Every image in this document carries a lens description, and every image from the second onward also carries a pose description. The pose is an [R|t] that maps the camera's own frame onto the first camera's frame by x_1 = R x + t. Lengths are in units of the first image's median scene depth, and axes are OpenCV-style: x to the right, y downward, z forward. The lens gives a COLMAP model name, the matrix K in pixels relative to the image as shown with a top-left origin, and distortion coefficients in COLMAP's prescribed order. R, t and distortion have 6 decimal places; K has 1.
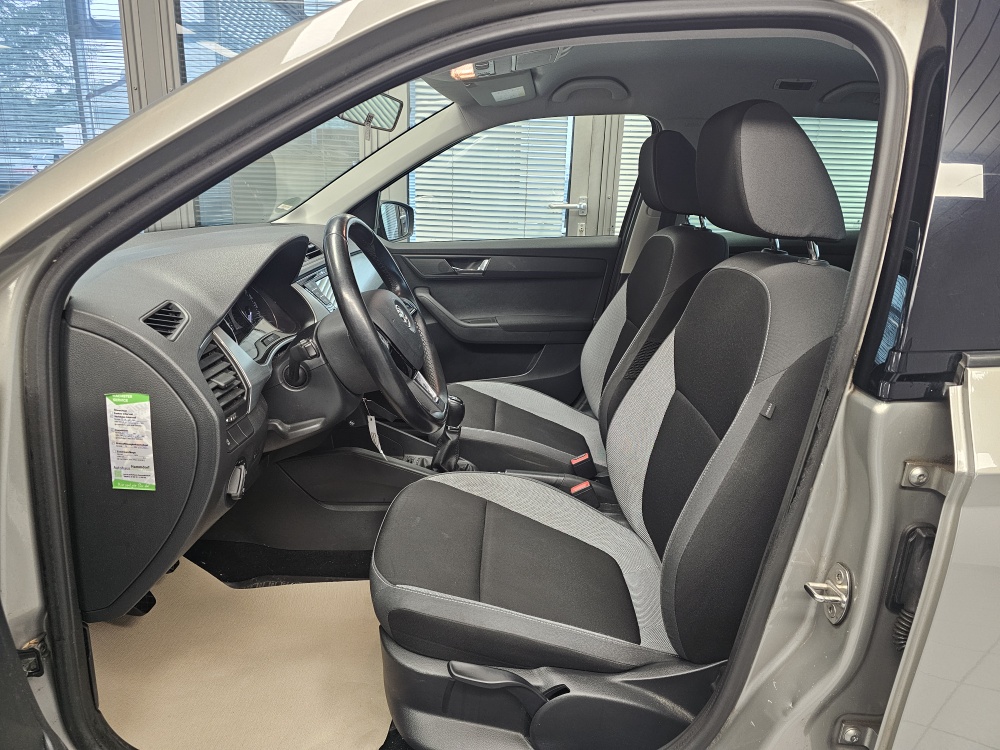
lens RADIAL K [[668.9, 0, 502.6], [0, 668.9, 371.2], [0, 0, 1]] dist [0.084303, -0.104224]
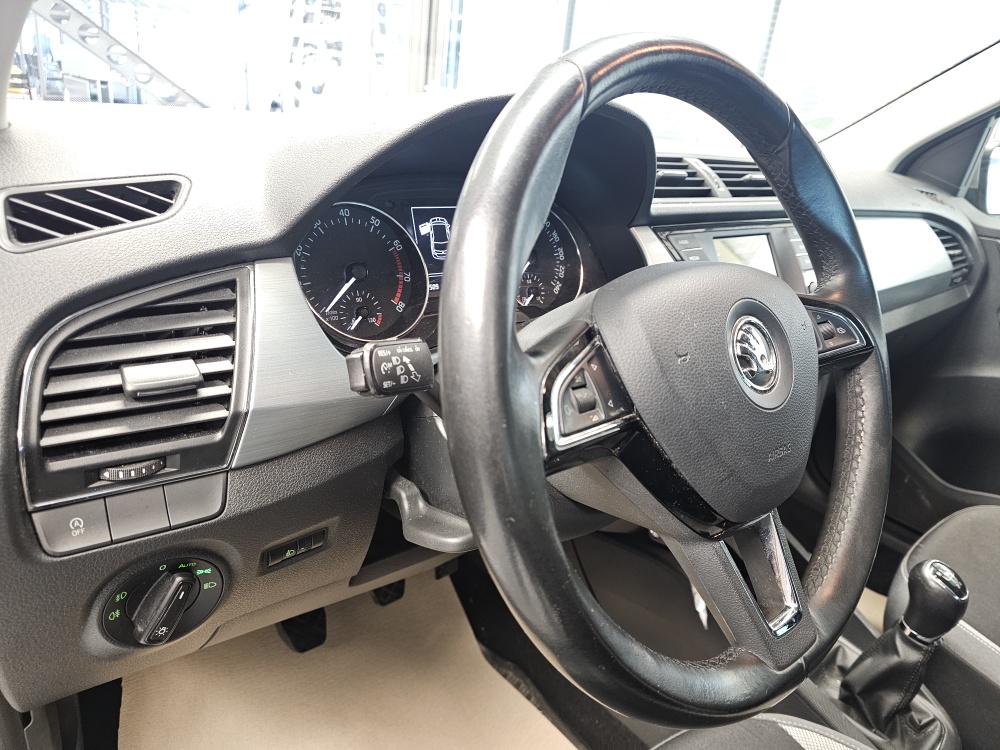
lens RADIAL K [[675.0, 0, 507.8], [0, 675.0, 365.9], [0, 0, 1]] dist [0.052258, -0.056104]
pose [[0.646733, 0.304255, -0.699404, 0.014404], [-0.285454, 0.946902, 0.147964, -0.106693], [0.707286, 0.103954, 0.699243, 0.789455]]
